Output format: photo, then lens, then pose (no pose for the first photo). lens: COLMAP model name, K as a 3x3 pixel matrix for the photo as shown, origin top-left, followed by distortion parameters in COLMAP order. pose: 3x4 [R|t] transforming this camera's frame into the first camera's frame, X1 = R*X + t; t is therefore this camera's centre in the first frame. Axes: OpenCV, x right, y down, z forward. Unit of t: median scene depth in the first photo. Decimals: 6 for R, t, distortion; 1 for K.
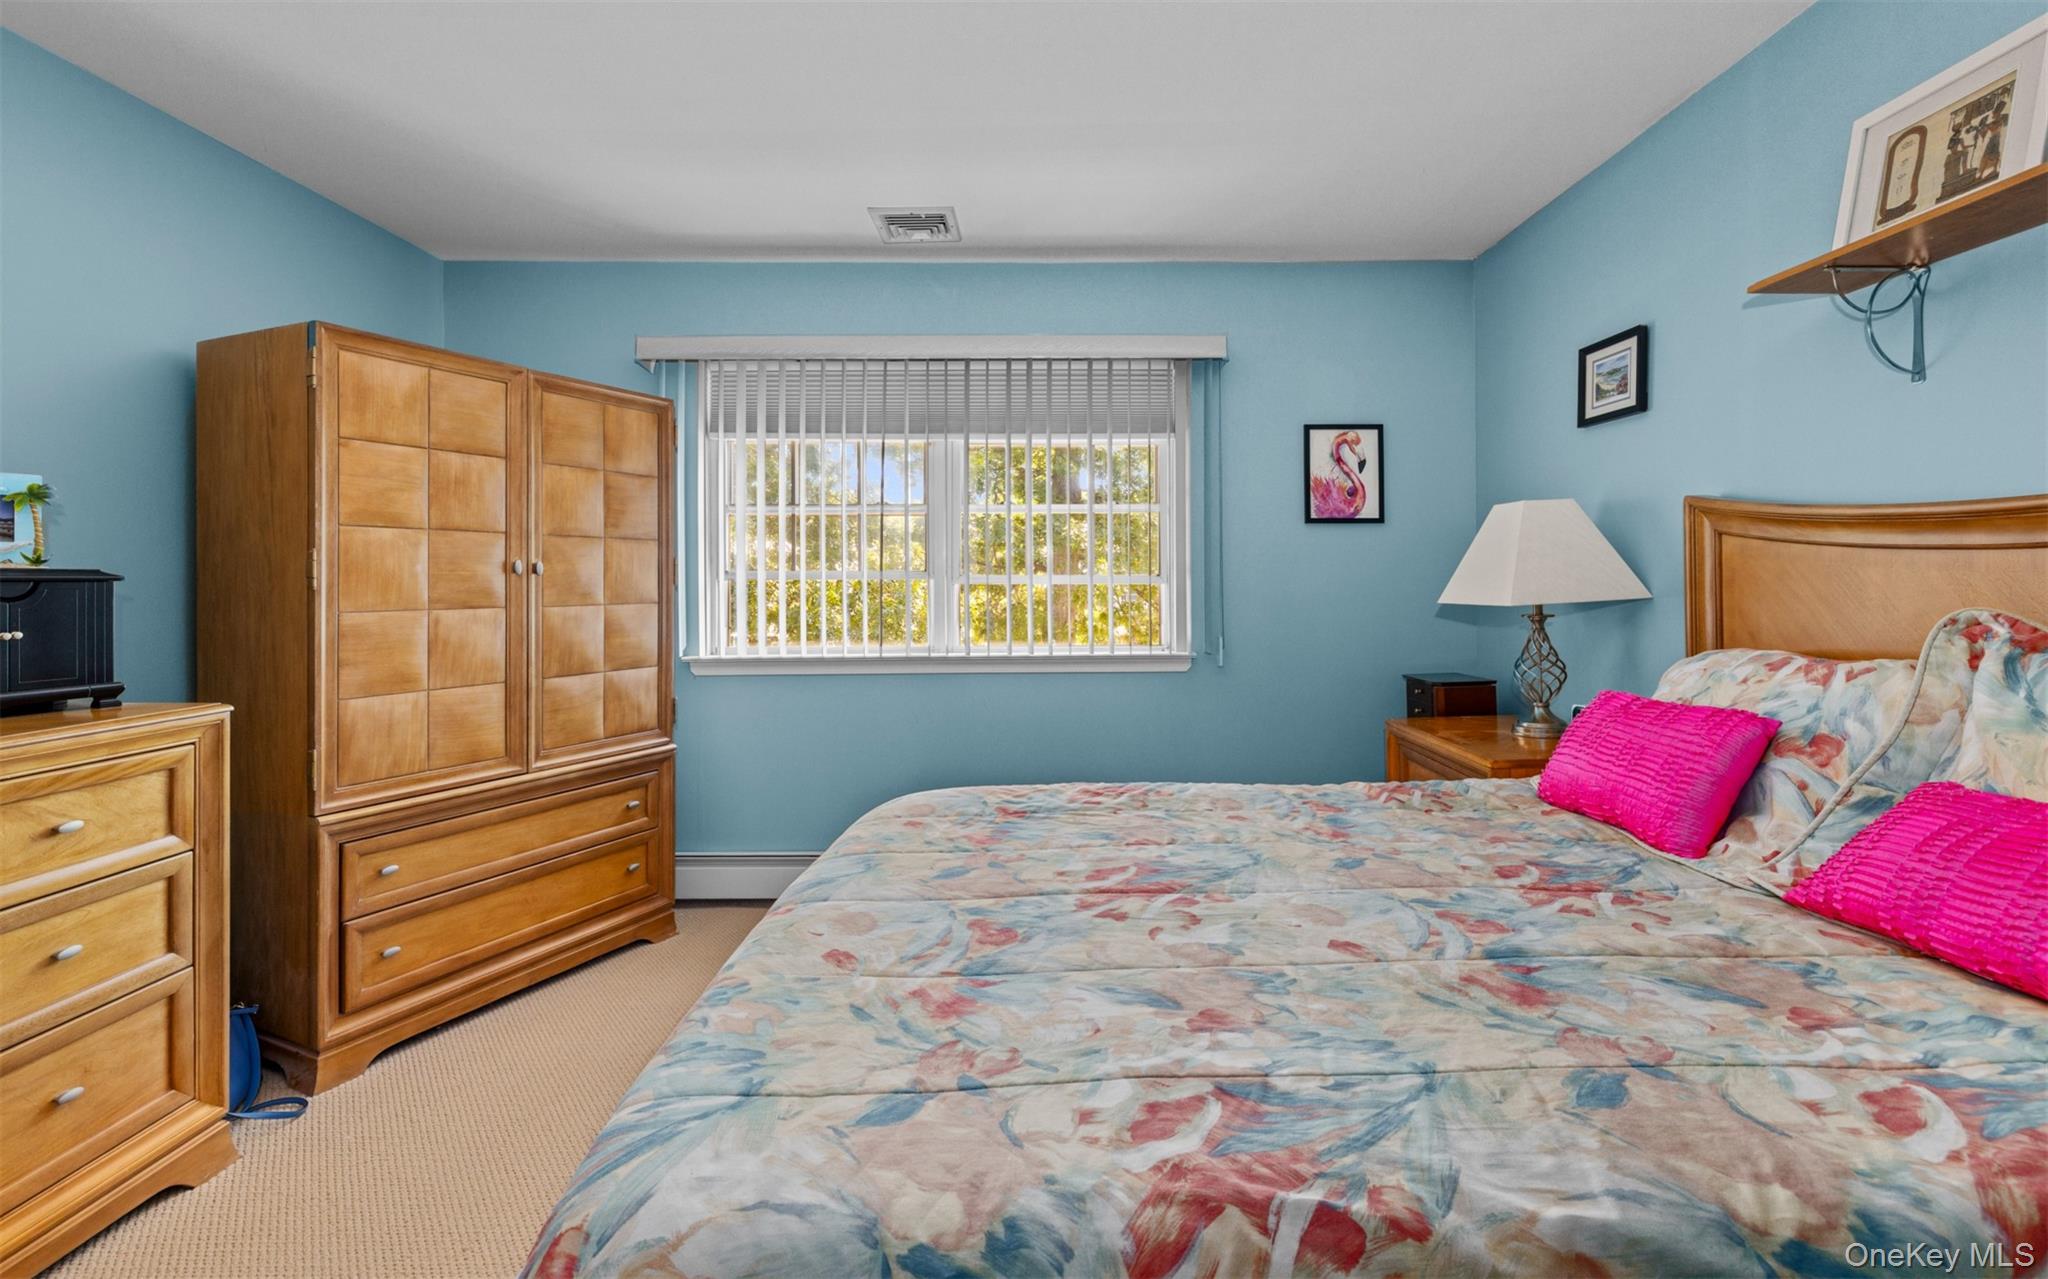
lens RADIAL K [[991.6, 0, 1028.1], [0, 991.6, 586.7], [0, 0, 1]] dist [-0.000346, -0.000293]
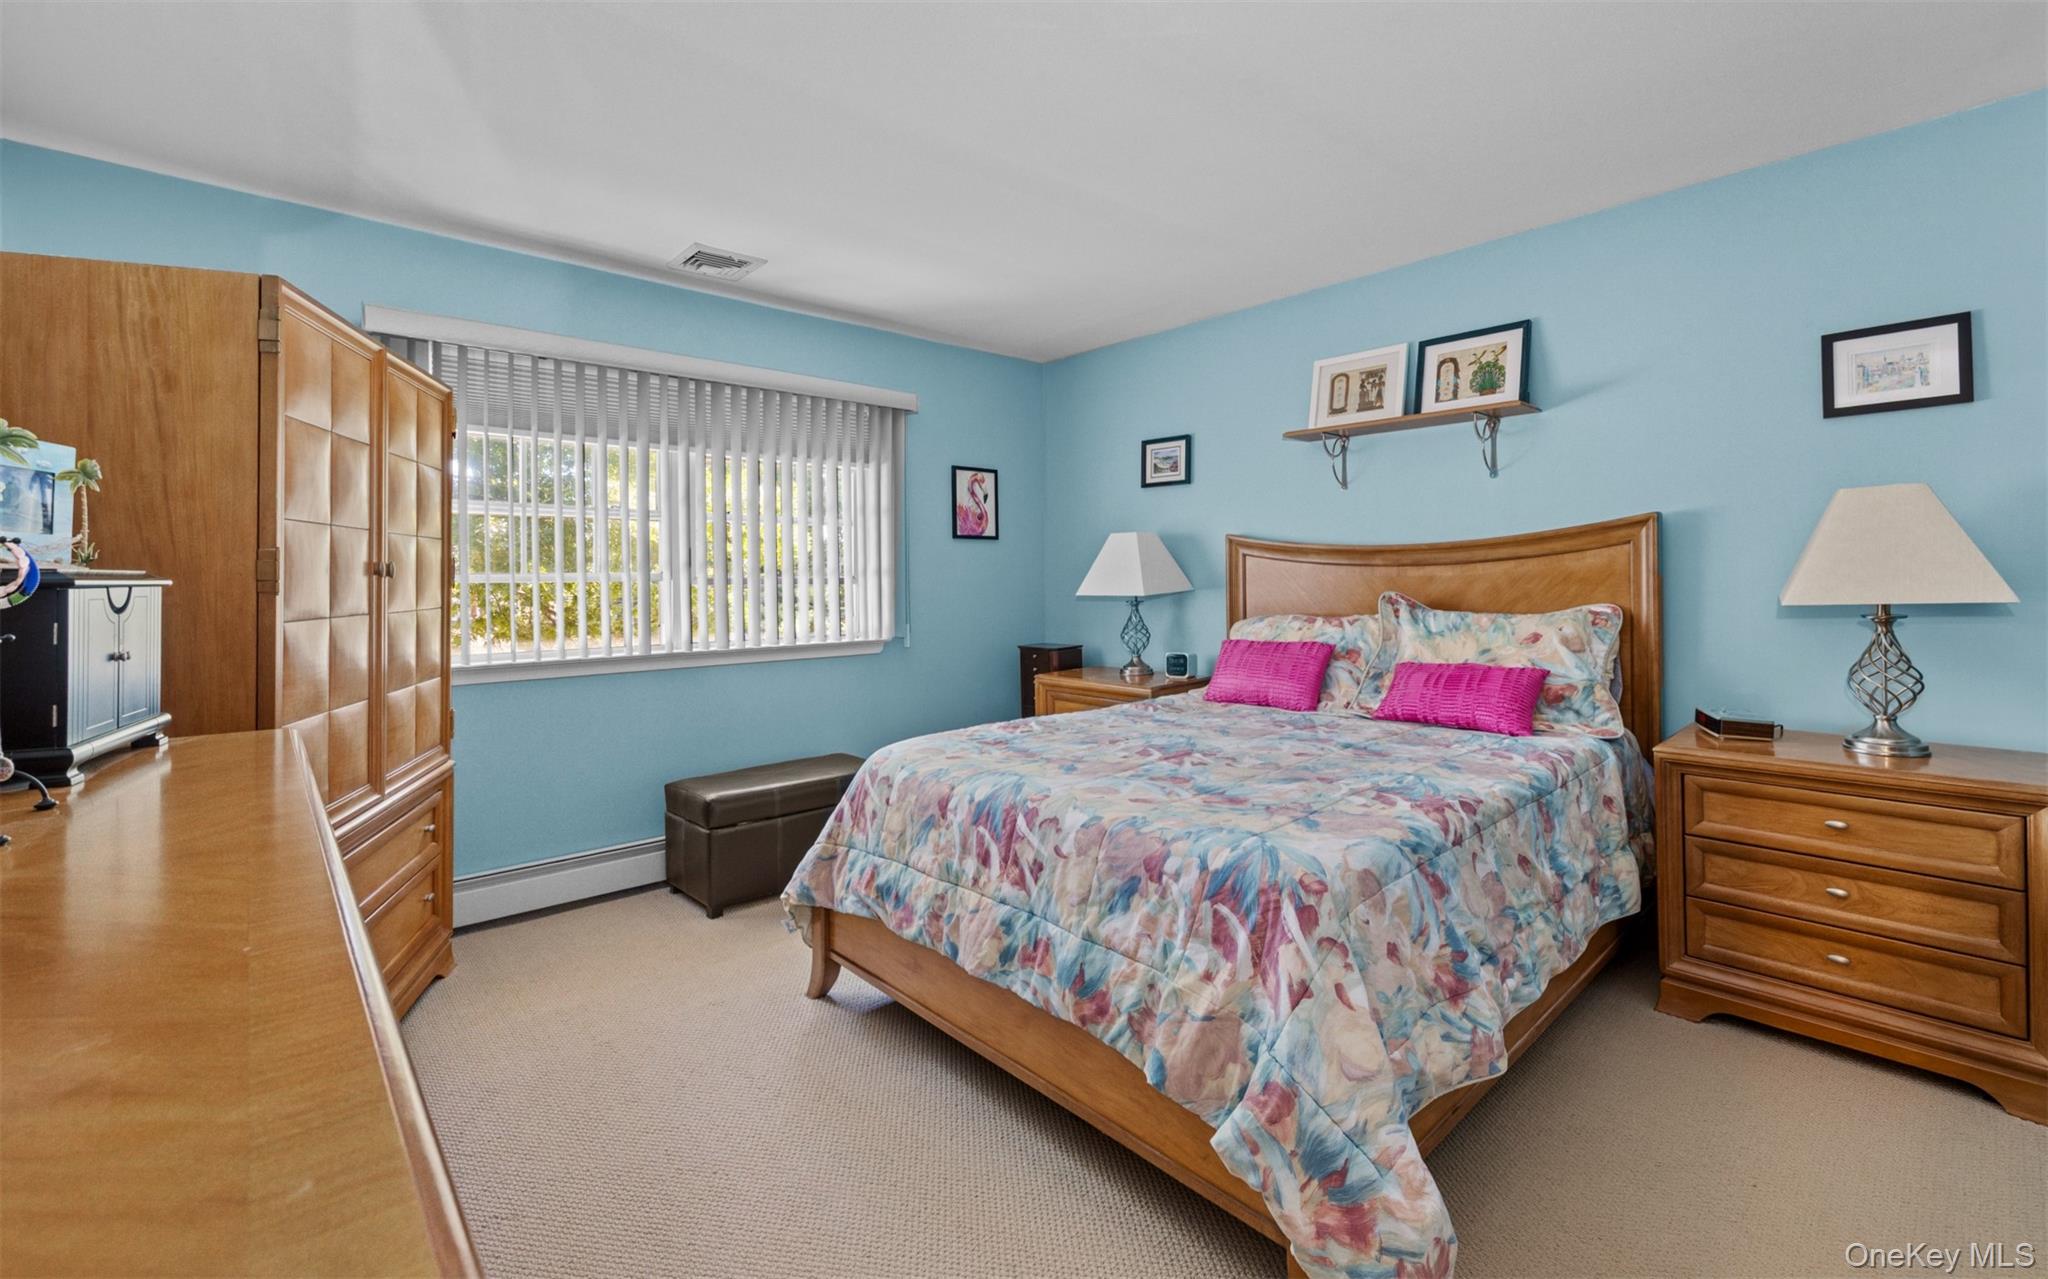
lens RADIAL K [[991.6, 0, 1028.1], [0, 991.6, 586.7], [0, 0, 1]] dist [-0.000346, -0.000293]
pose [[0.705675, -0.007736, 0.708493, -0.760192], [0.006752, 0.999968, 0.004193, -0.003602], [-0.708504, 0.001825, 0.705705, -0.035648]]
